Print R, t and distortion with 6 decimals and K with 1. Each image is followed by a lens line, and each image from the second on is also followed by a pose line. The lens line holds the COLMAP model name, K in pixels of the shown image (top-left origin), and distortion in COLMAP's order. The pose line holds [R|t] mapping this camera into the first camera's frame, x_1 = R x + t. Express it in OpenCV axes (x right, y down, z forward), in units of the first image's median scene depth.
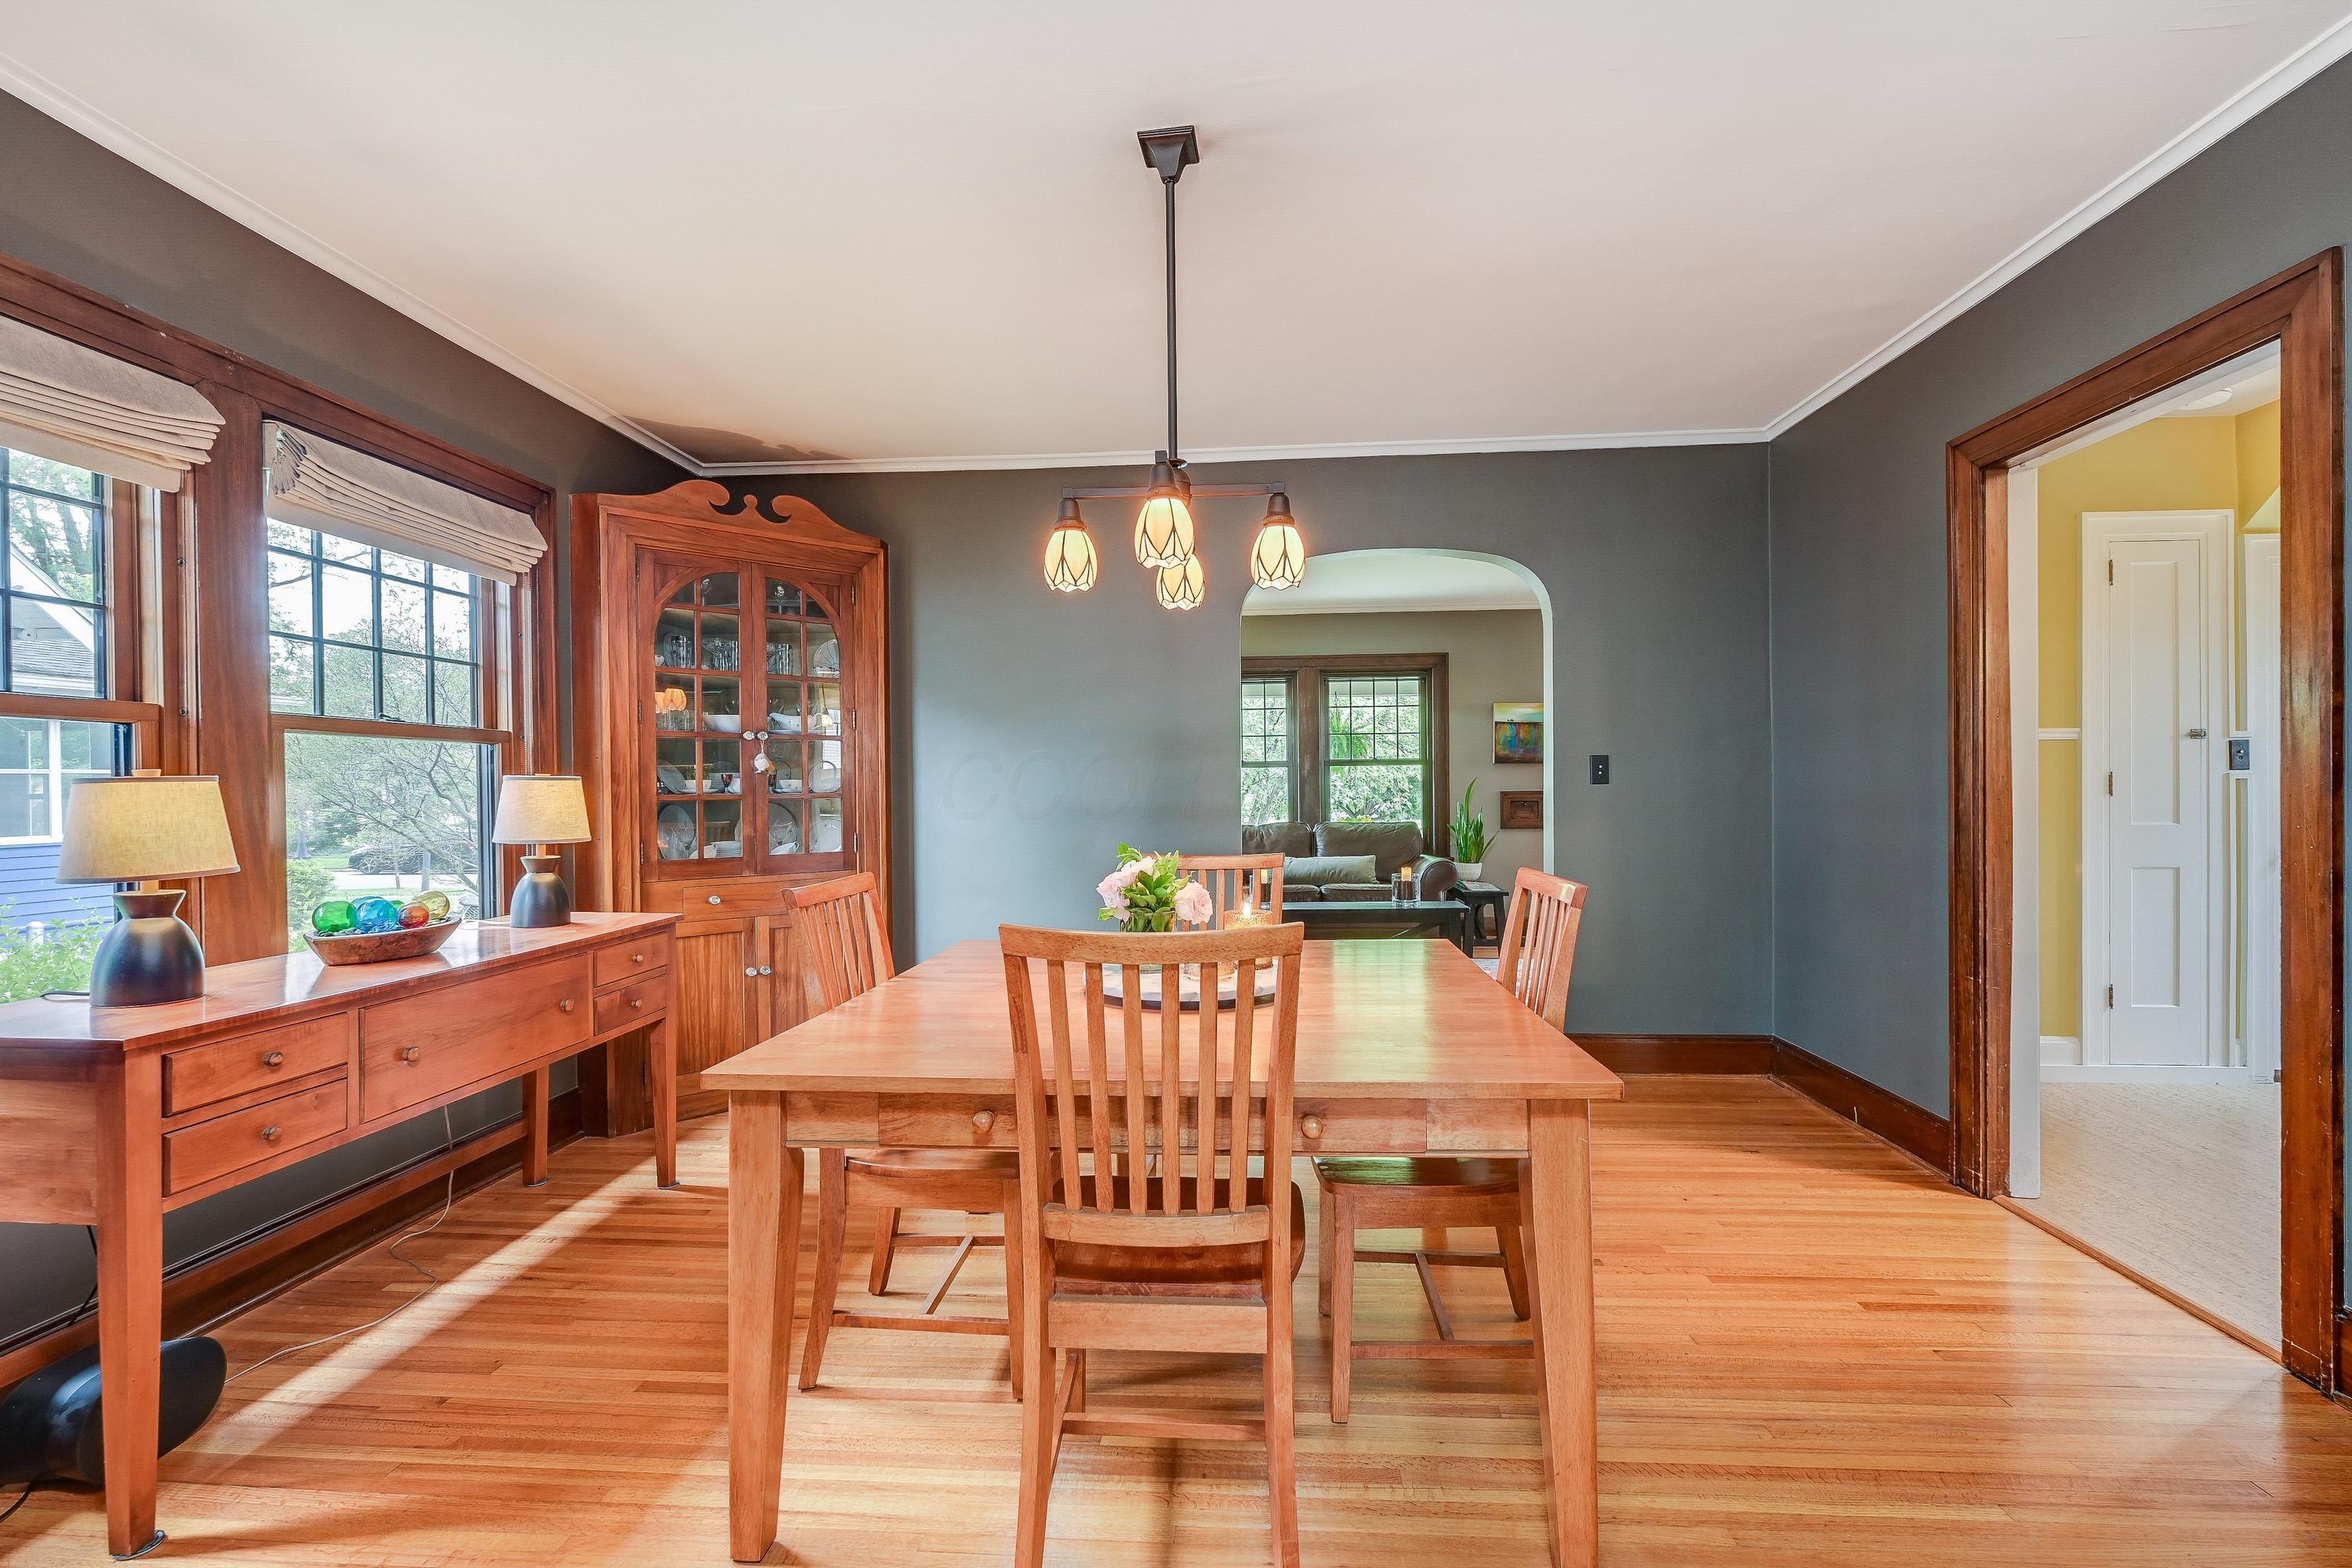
lens RADIAL K [[1045.6, 0, 1162.2], [0, 1045.6, 796.3], [0, 0, 1]] dist [-0.001760, -0.002375]
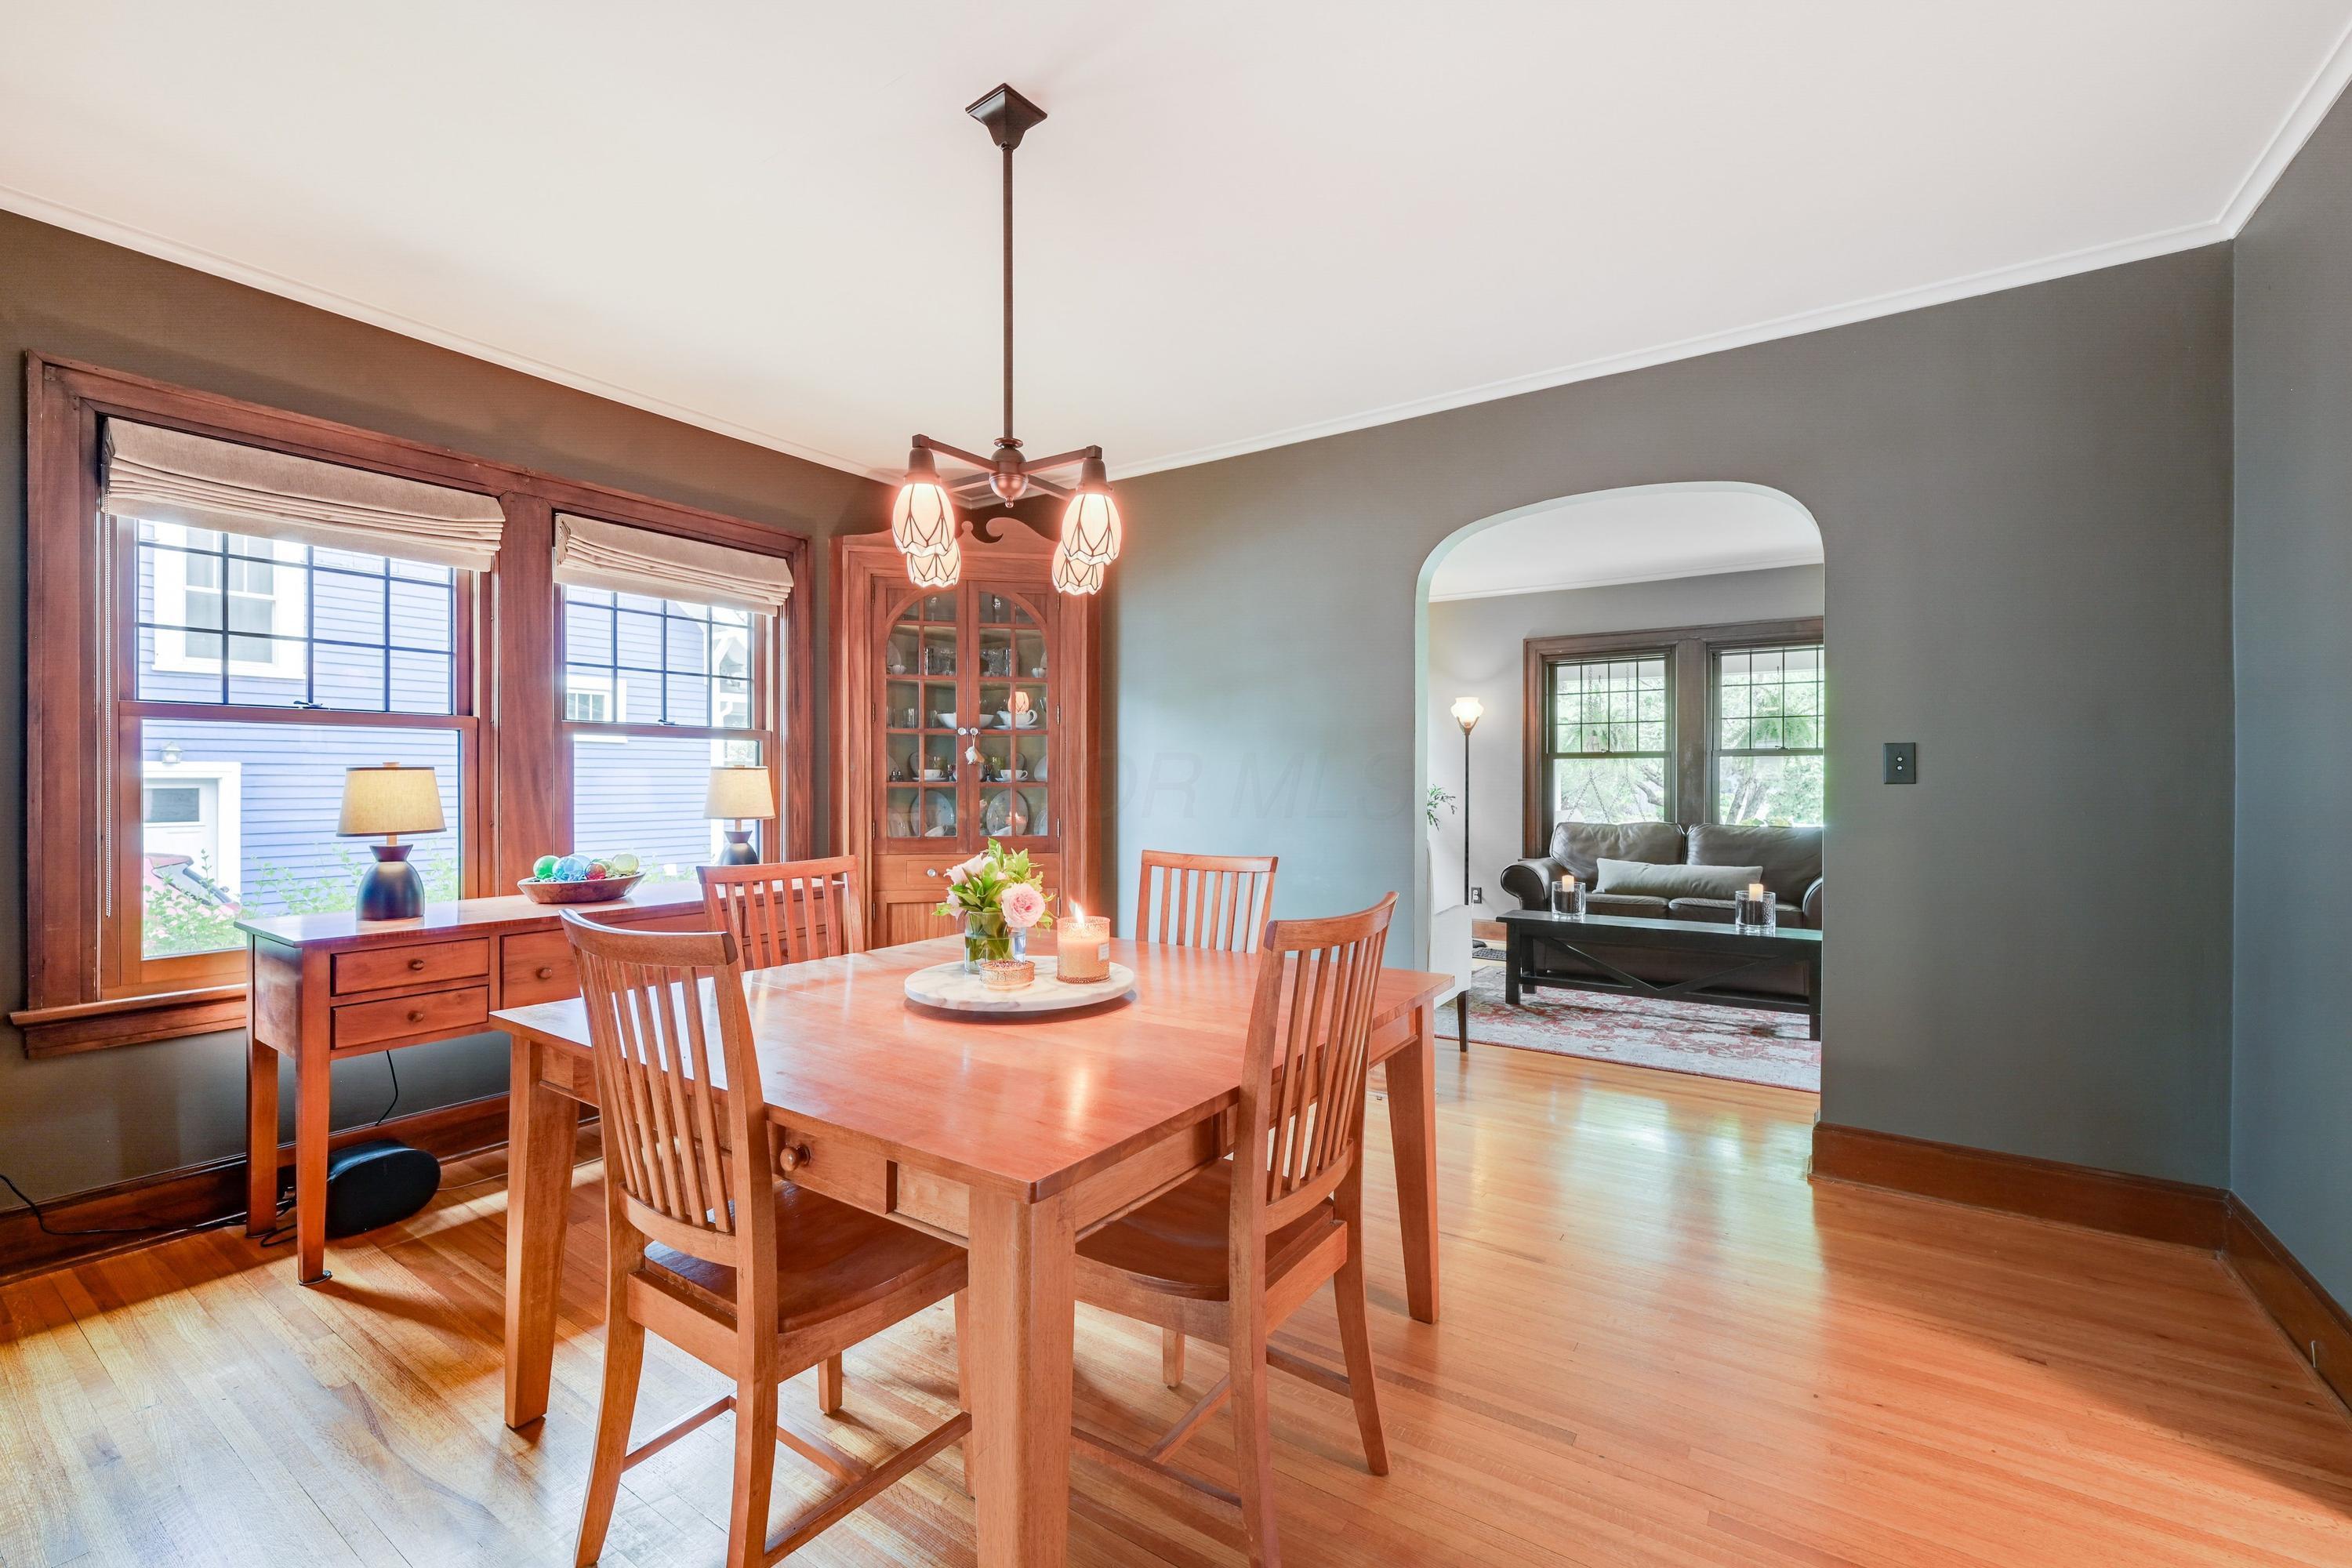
lens RADIAL K [[984.6, 0, 1165.1], [0, 984.6, 785.2], [0, 0, 1]] dist [-0.001842, 0.000482]
pose [[0.860367, 0.014784, -0.509461, 0.404107], [-0.014278, 0.999886, 0.004904, -0.008739], [0.509475, 0.003055, 0.860480, 0.206562]]
